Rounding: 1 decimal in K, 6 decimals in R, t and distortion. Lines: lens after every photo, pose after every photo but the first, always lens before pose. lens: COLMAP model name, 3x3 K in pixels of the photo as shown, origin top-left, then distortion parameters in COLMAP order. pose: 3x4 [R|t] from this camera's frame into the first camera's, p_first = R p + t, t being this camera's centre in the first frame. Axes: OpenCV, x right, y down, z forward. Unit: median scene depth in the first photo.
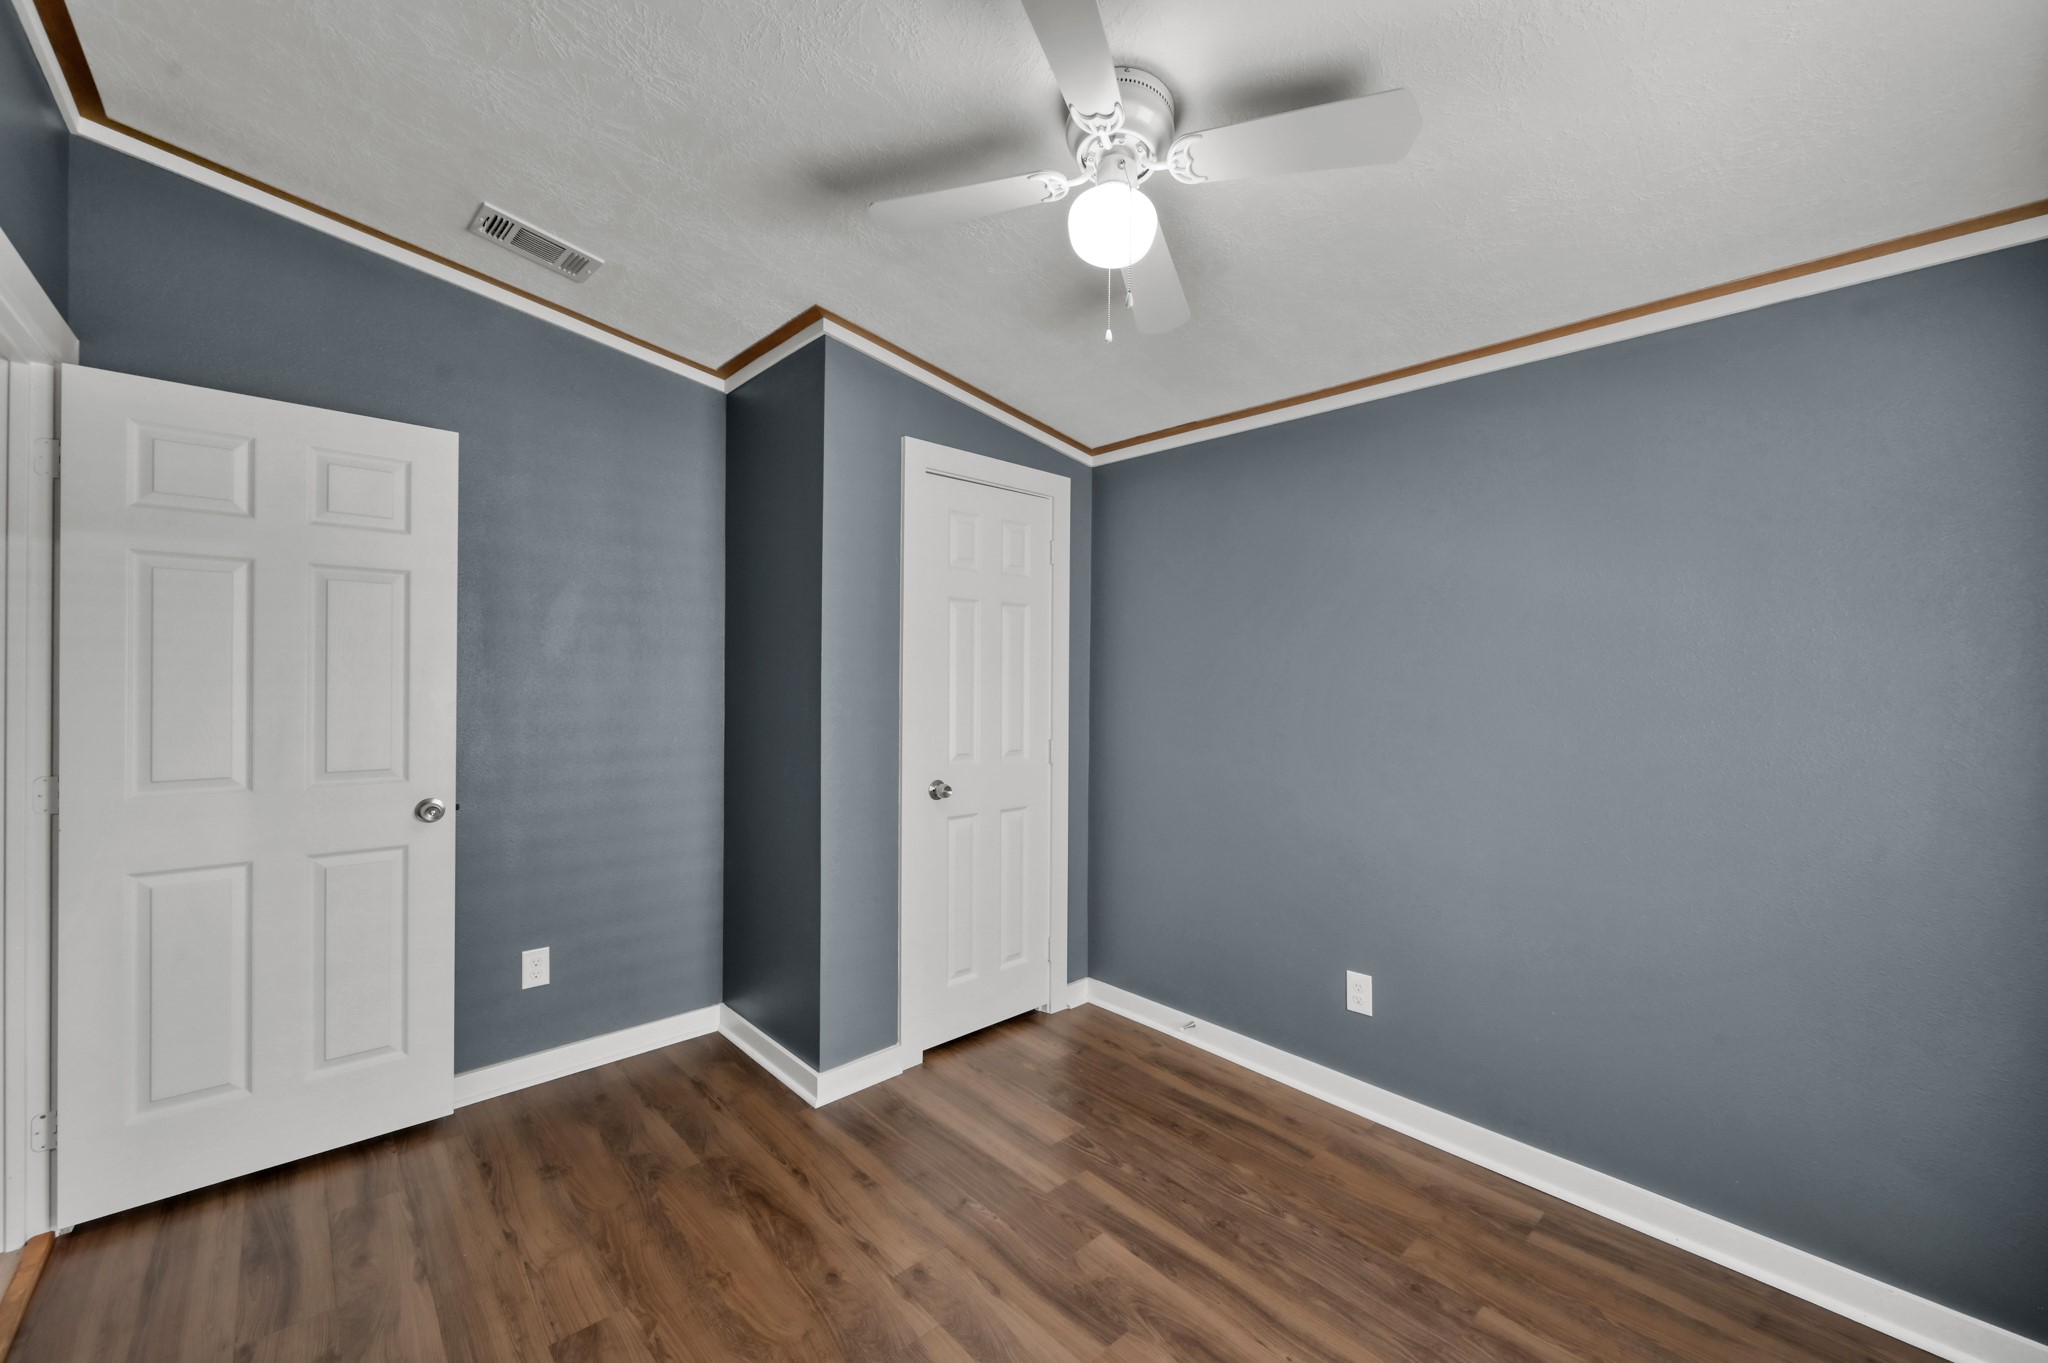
lens RADIAL K [[810.3, 0, 1018.6], [0, 810.3, 675.1], [0, 0, 1]] dist [0.000167, -0.000017]
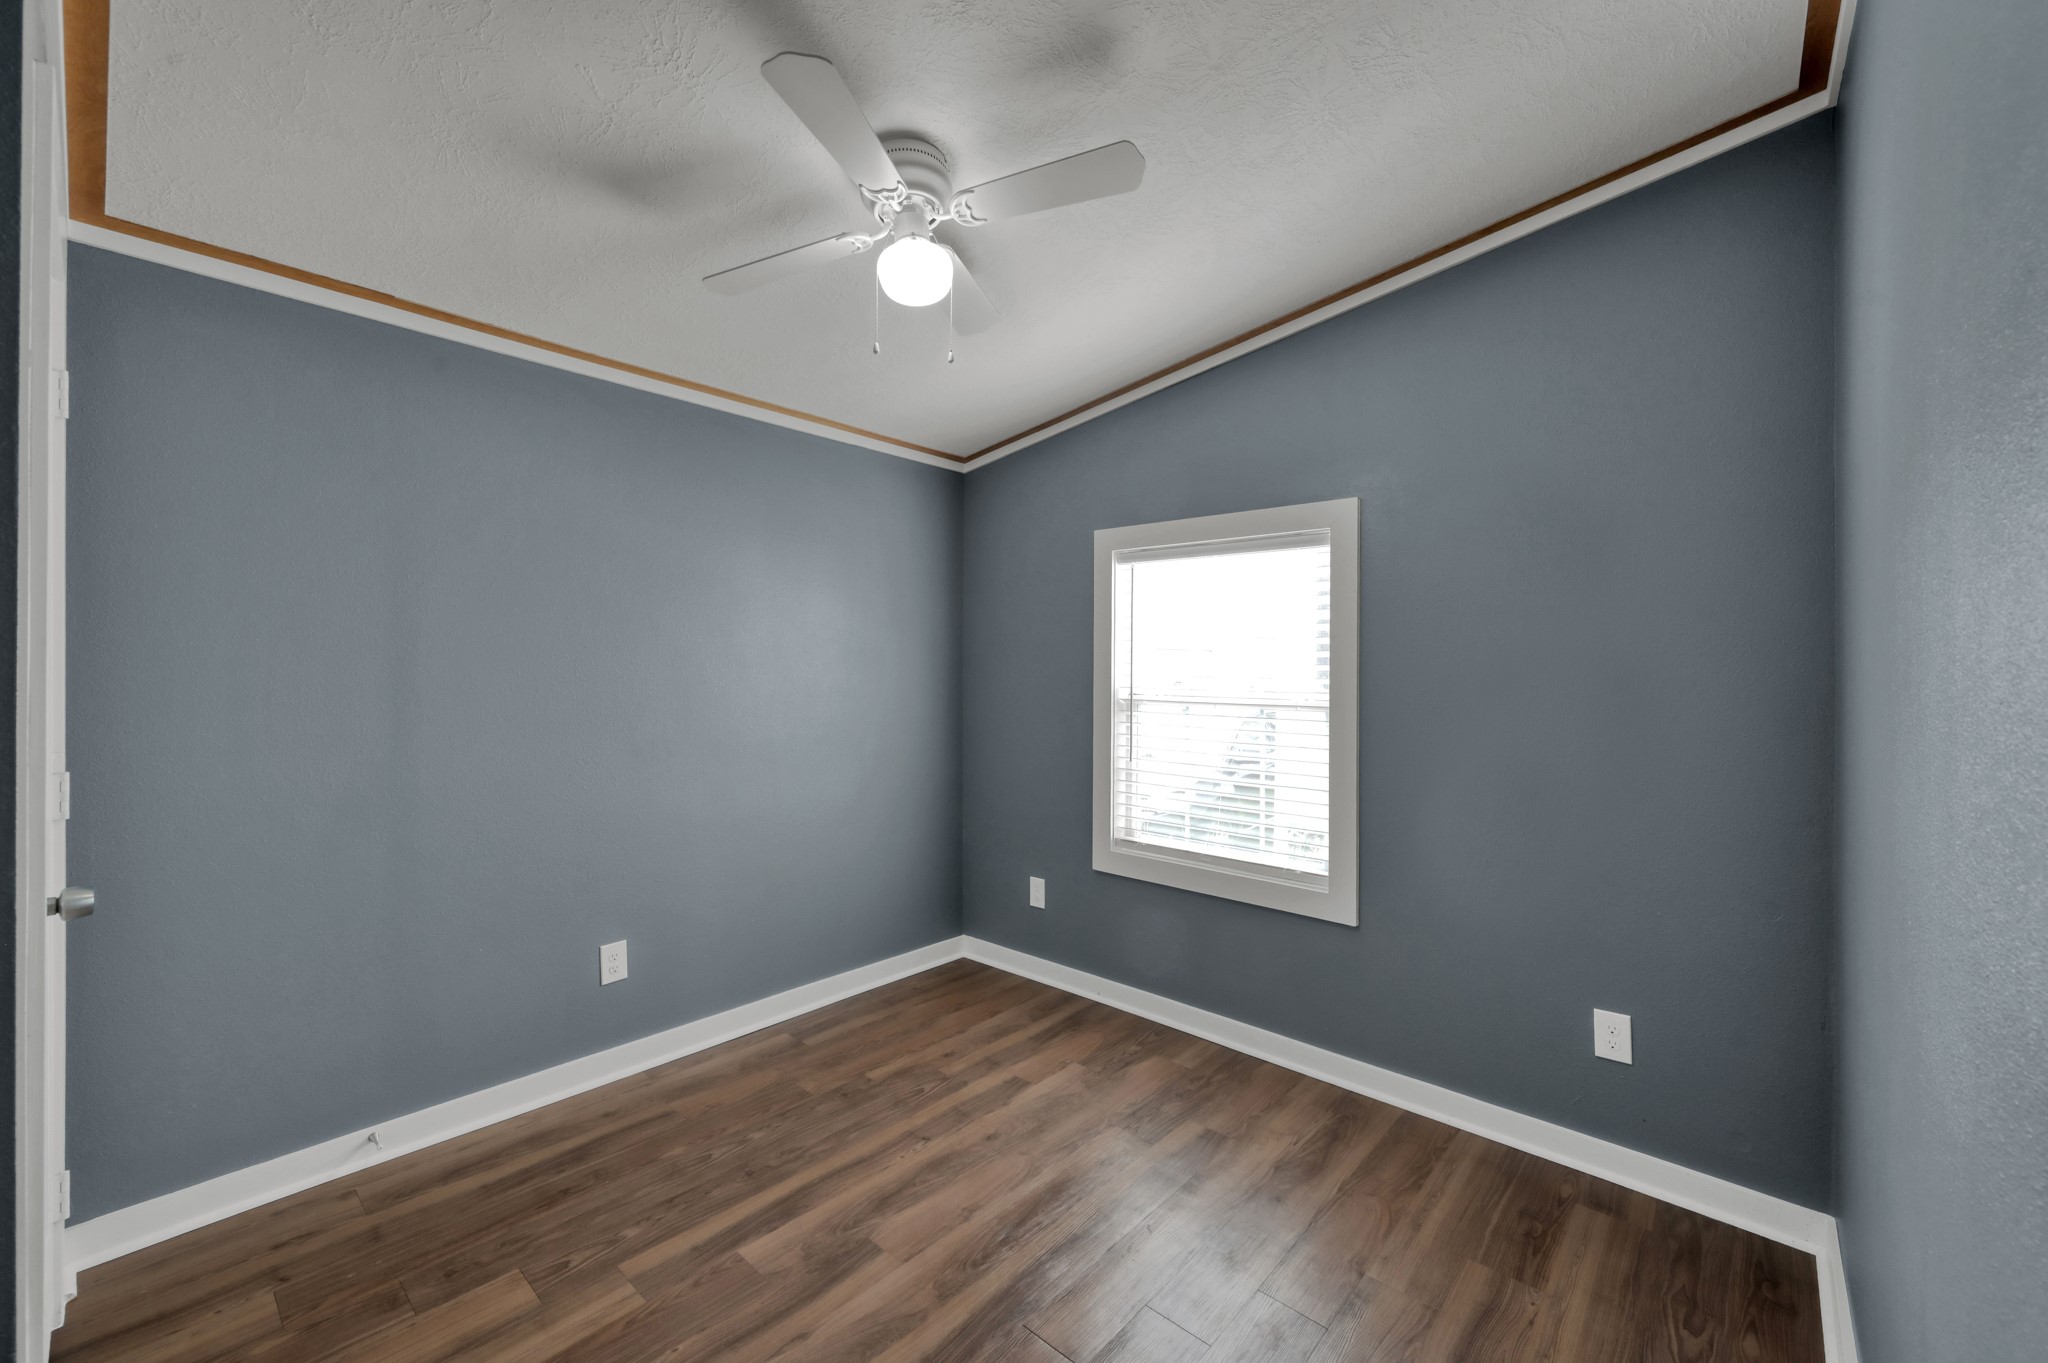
lens RADIAL K [[810.3, 0, 1018.6], [0, 810.3, 675.1], [0, 0, 1]] dist [0.000167, -0.000017]
pose [[-0.098149, -0.020208, 0.994967, -0.821259], [-0.015731, 0.999700, 0.018753, -0.009513], [-0.995047, -0.013812, -0.098437, 0.740023]]
